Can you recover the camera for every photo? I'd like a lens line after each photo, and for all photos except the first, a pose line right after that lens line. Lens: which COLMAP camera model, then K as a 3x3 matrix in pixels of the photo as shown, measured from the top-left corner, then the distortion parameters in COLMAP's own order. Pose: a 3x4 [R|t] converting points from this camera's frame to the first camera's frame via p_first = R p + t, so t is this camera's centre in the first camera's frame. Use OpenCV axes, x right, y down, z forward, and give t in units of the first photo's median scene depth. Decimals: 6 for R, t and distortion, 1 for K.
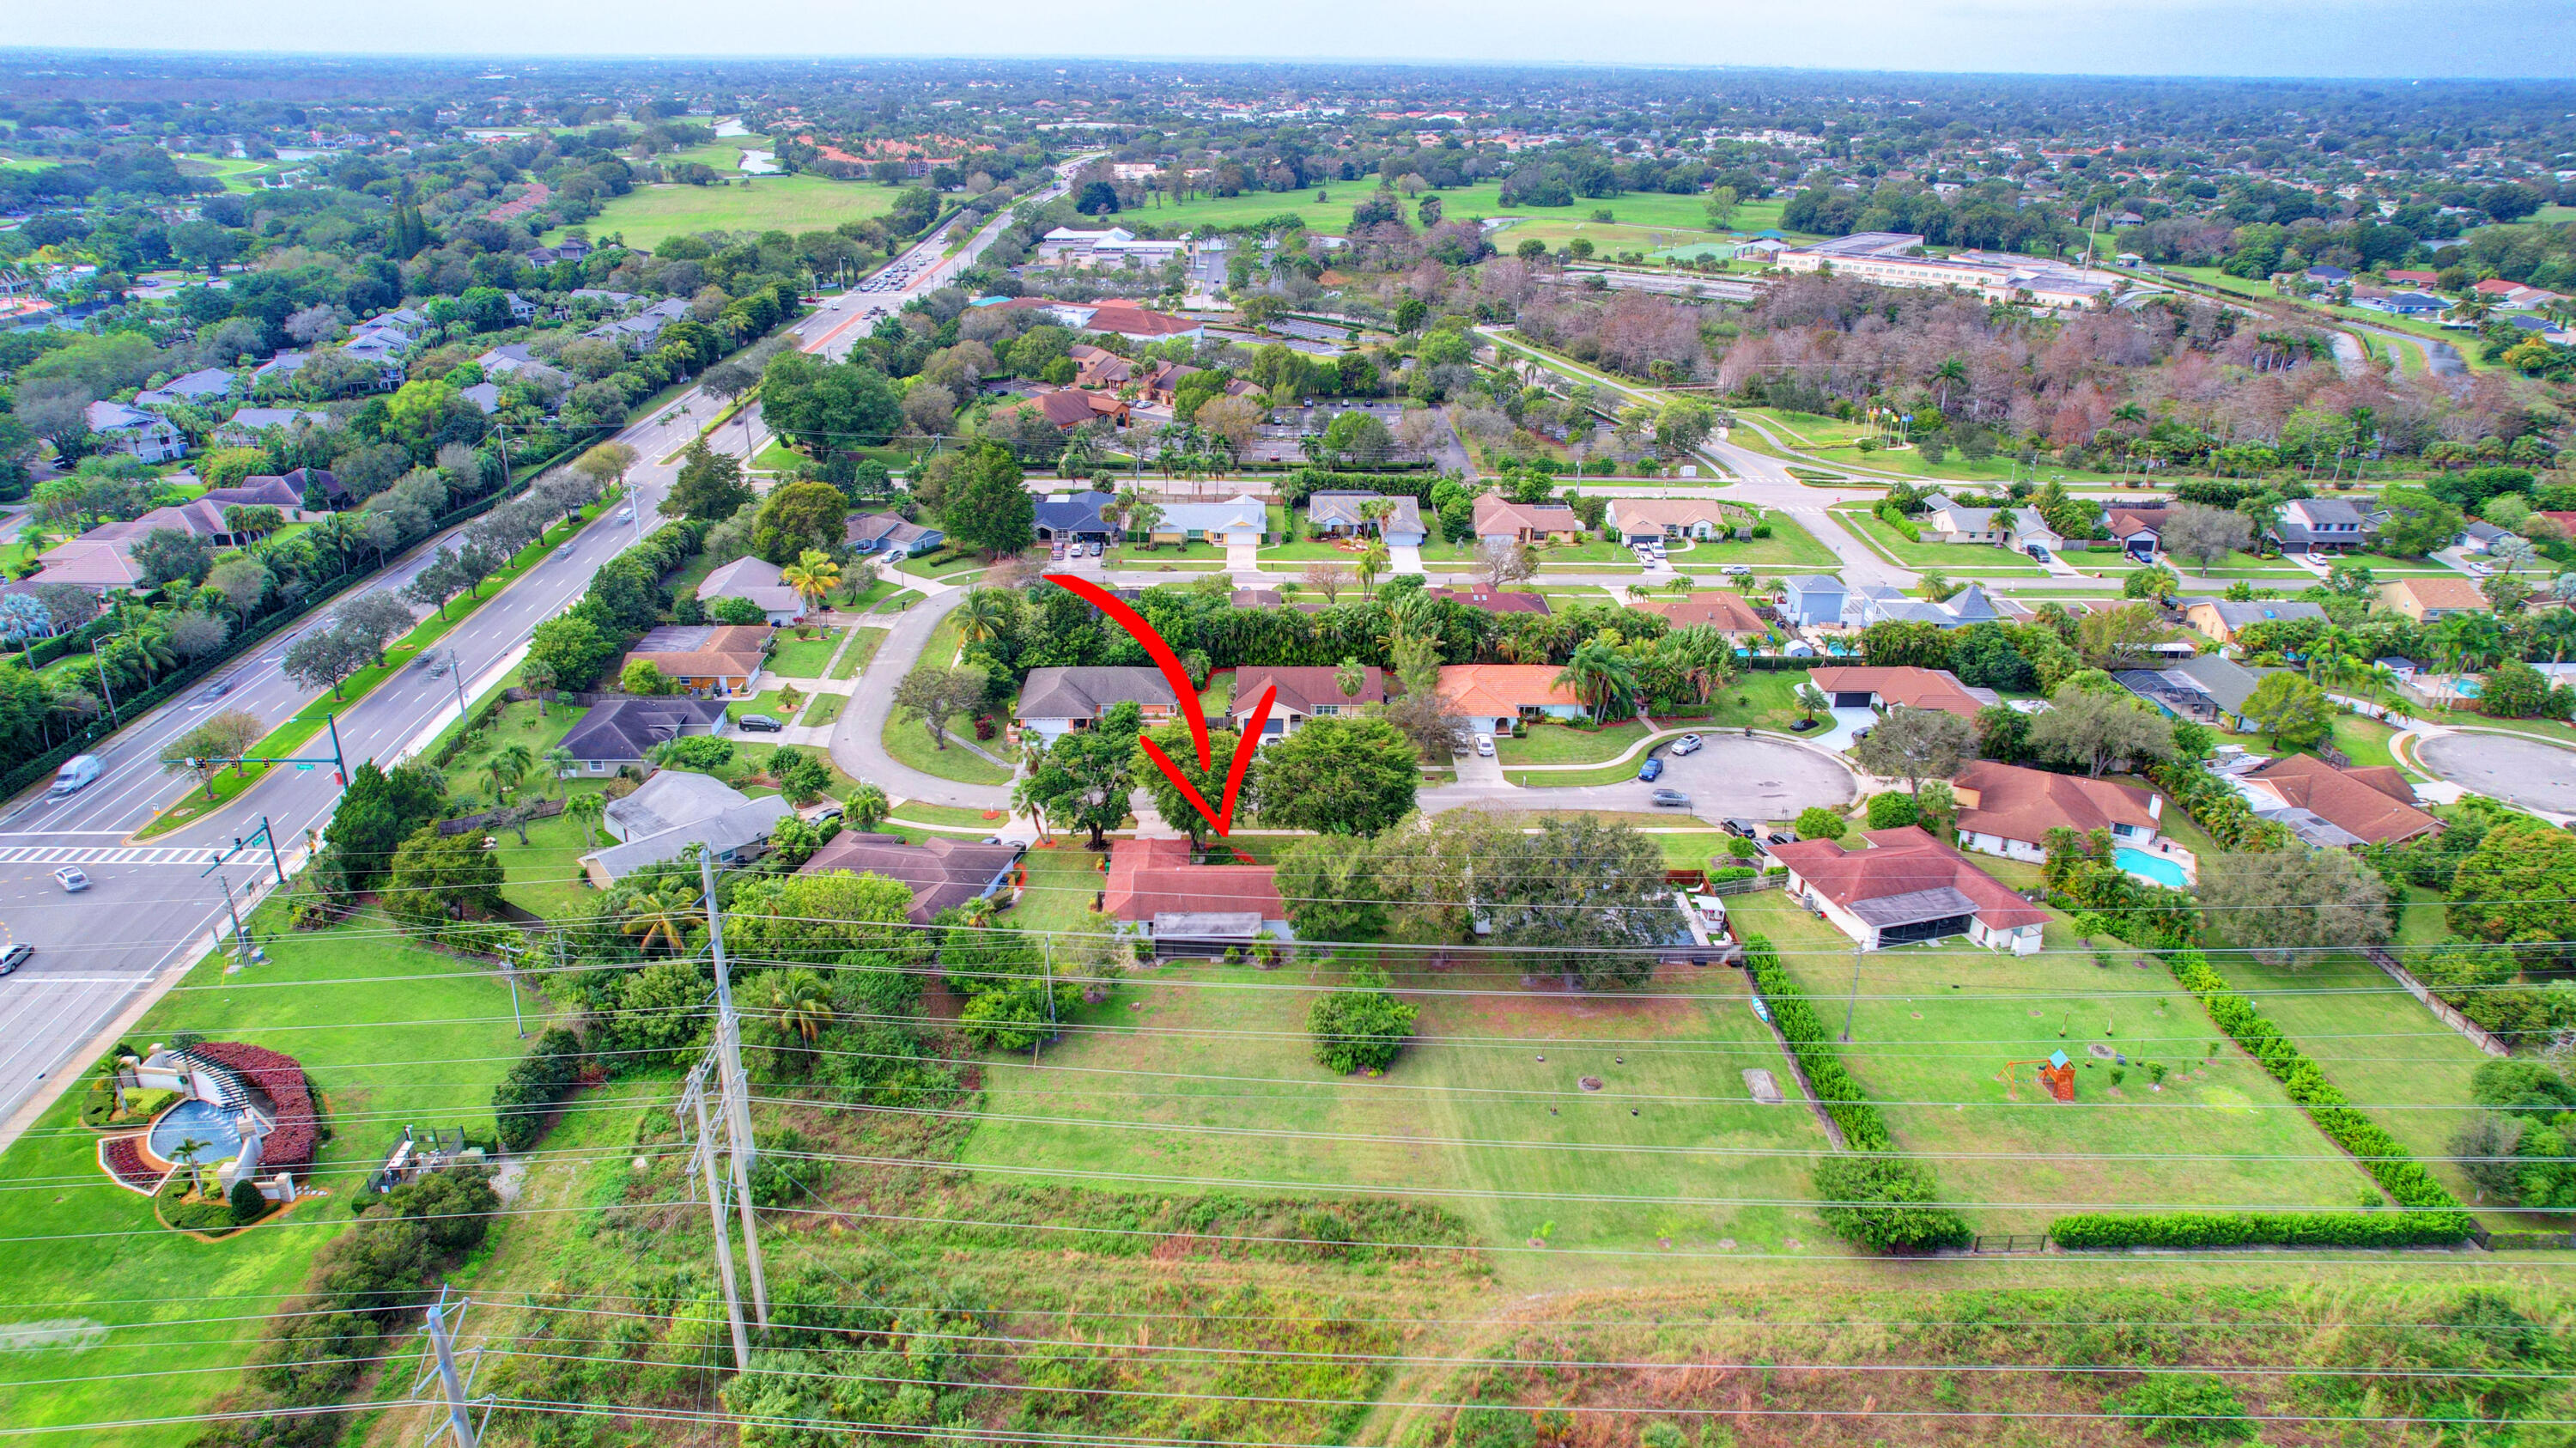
lens RADIAL K [[1679.3, 0, 1288.0], [0, 1679.3, 724.0], [0, 0, 1]] dist [-0.071615, 0.062282]
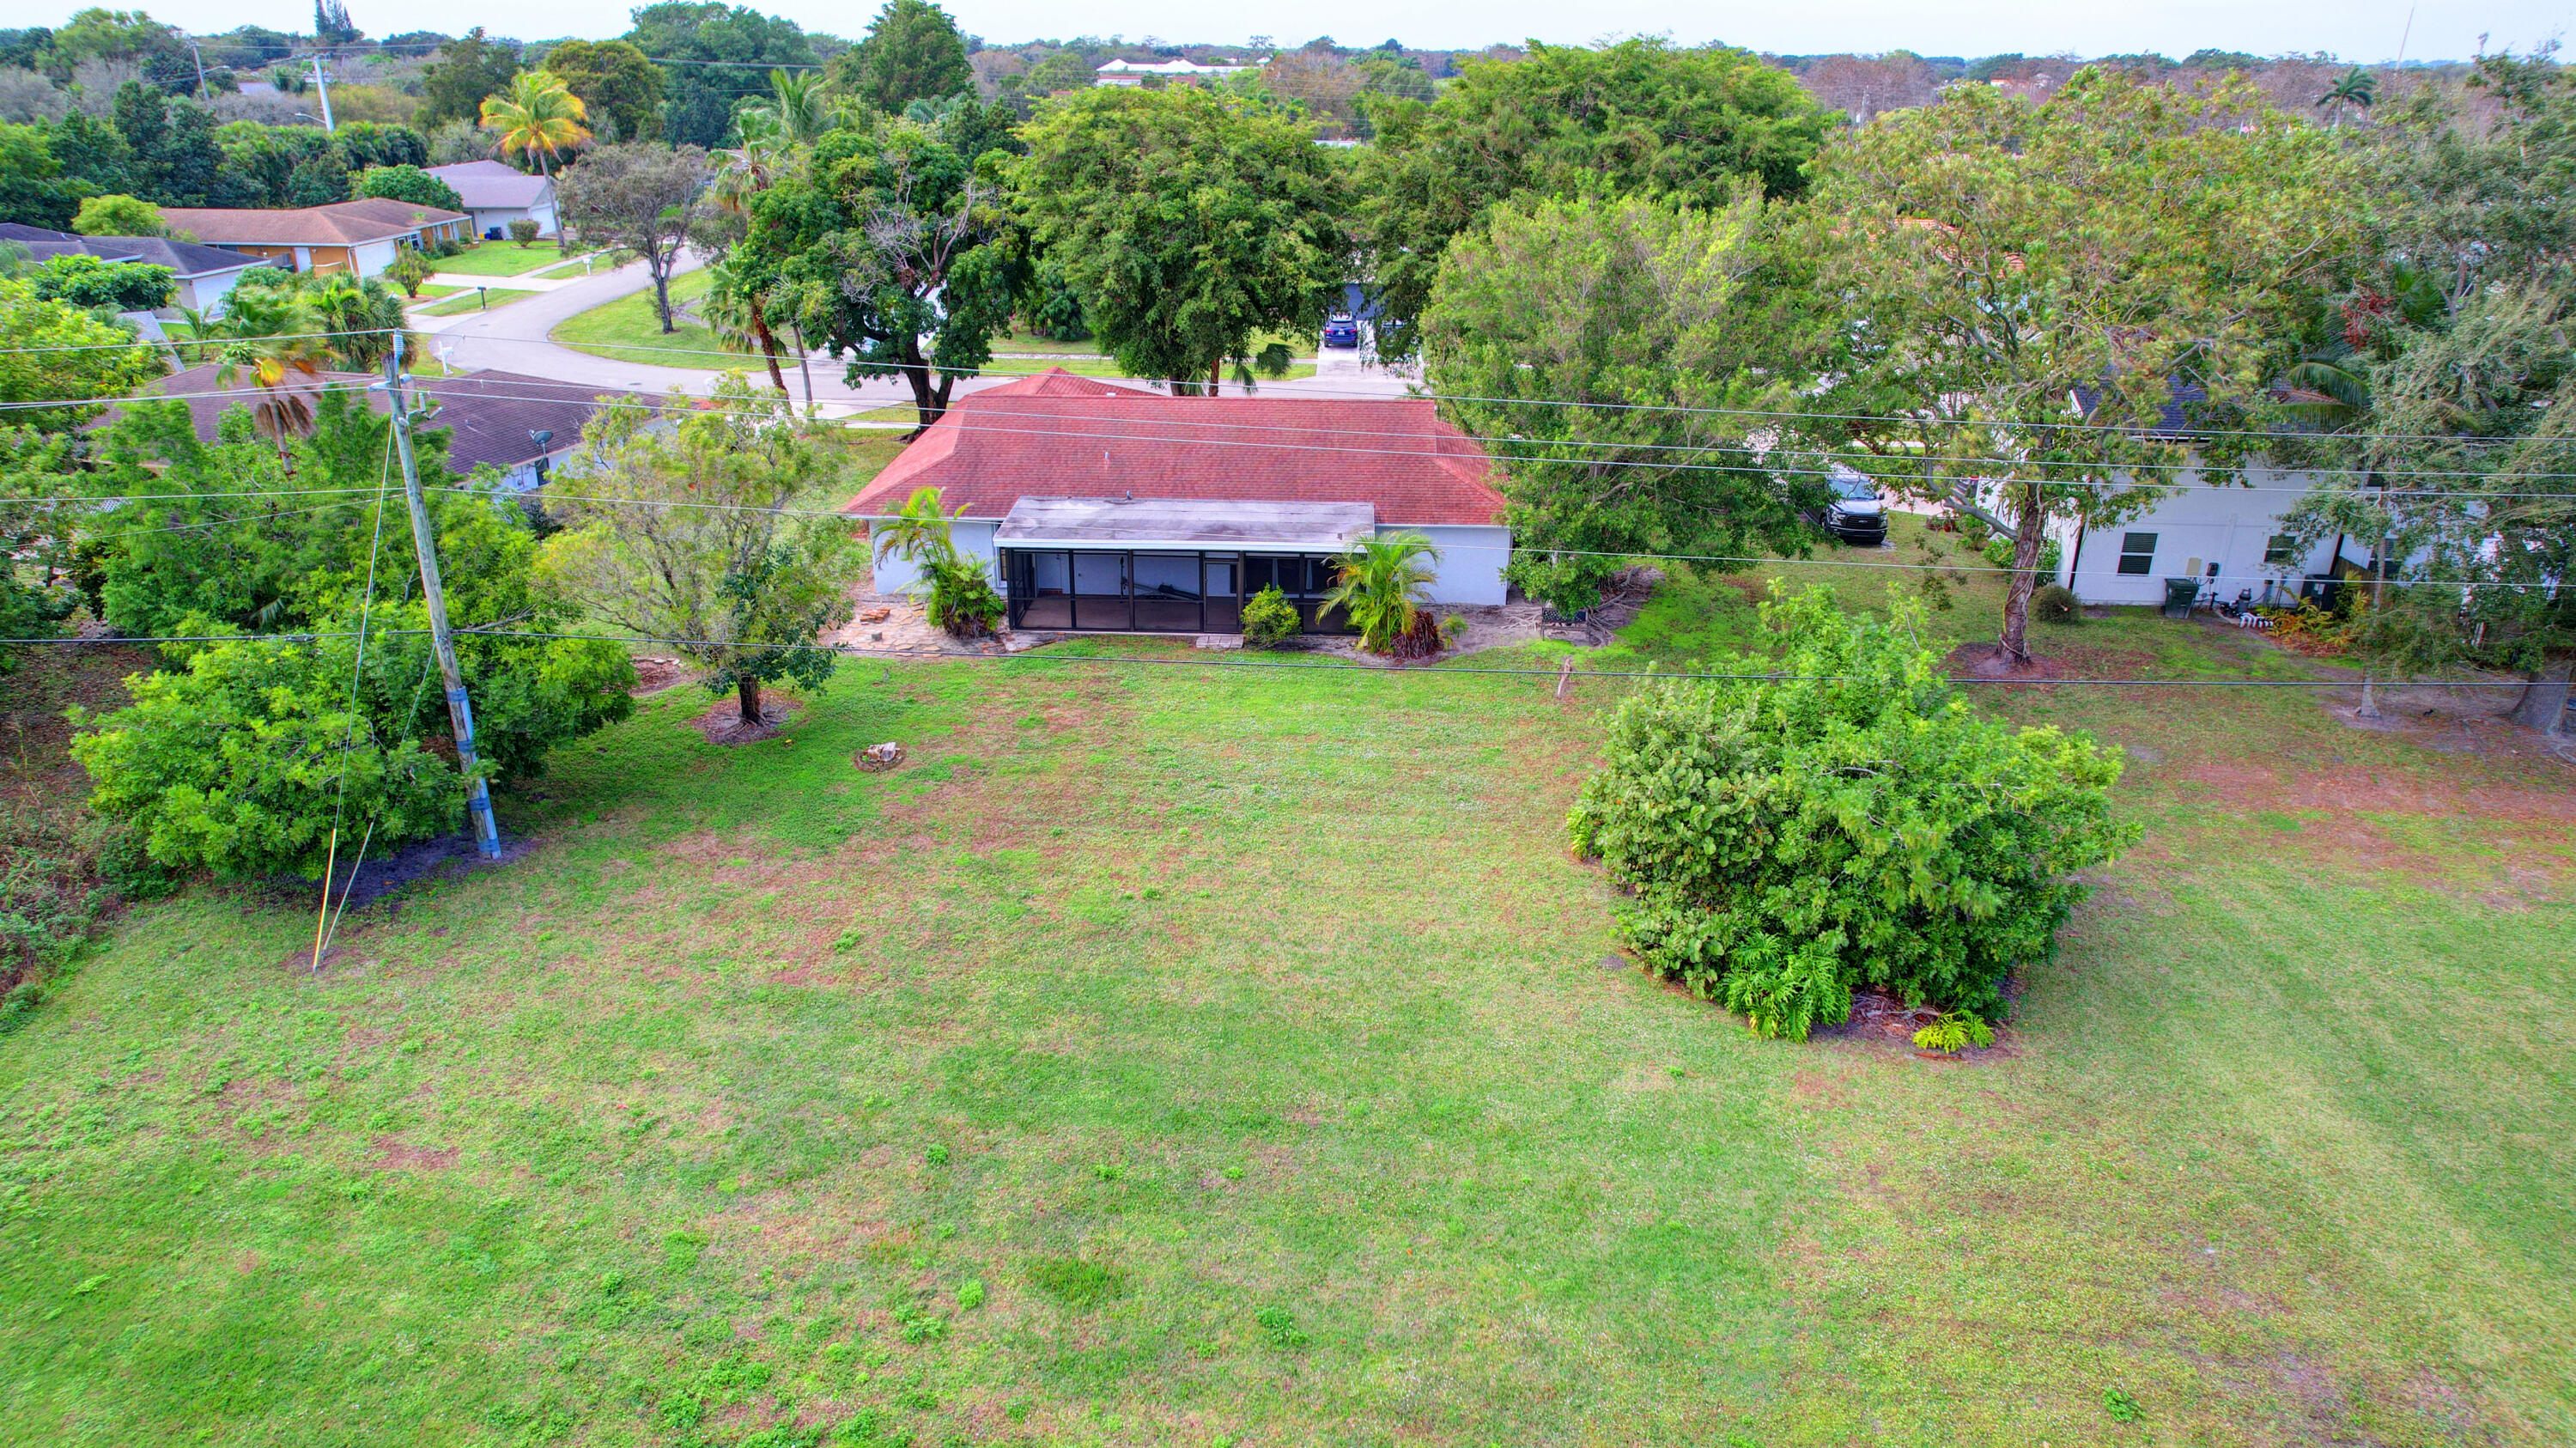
lens RADIAL K [[1679.3, 0, 1288.0], [0, 1679.3, 724.0], [0, 0, 1]] dist [-0.071615, 0.062282]
pose [[0.998864, 0.017812, -0.044202, -0.011493], [-0.017409, 0.999803, 0.009491, 0.101722], [0.044363, -0.008710, 0.998978, 0.474935]]
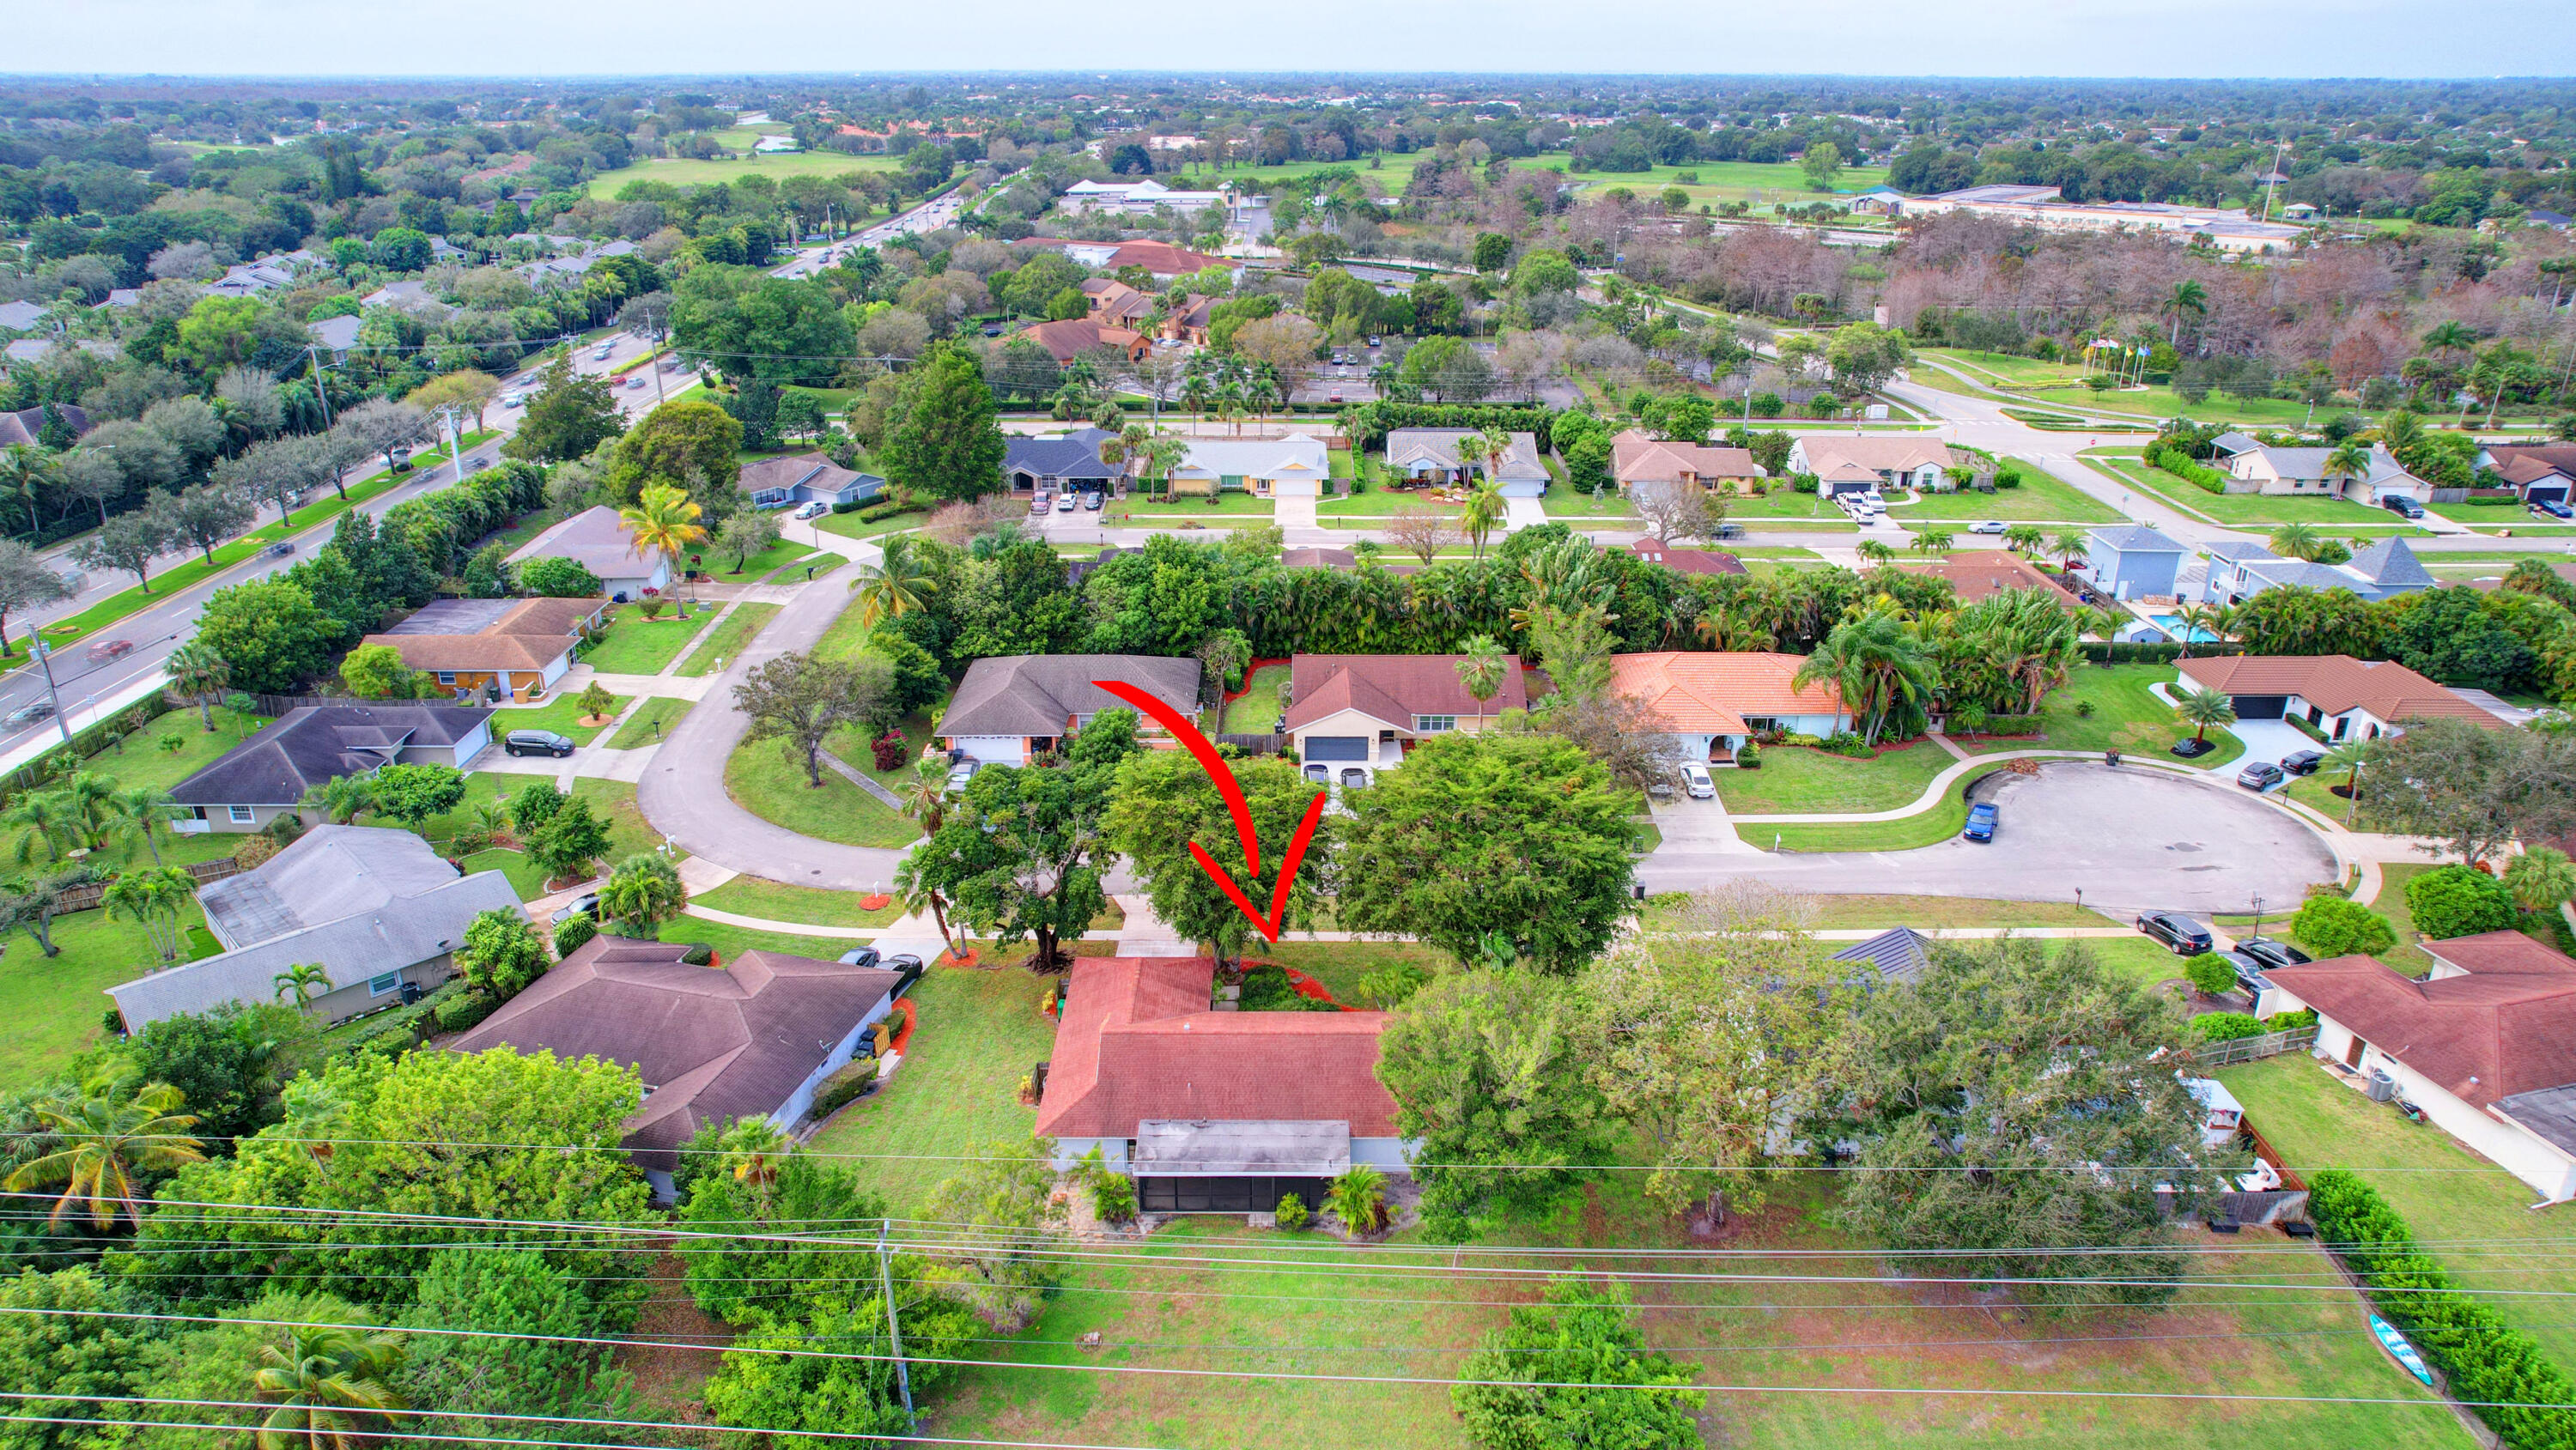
lens RADIAL K [[1679.0, 0, 1288.0], [0, 1679.0, 725.0], [0, 0, 1]] dist [-0.071615, 0.062282]
pose [[0.999664, 0.000531, -0.025933, -0.014403], [-0.000744, 0.999966, -0.008172, -0.002206], [0.025928, 0.008188, 0.999630, 0.333778]]
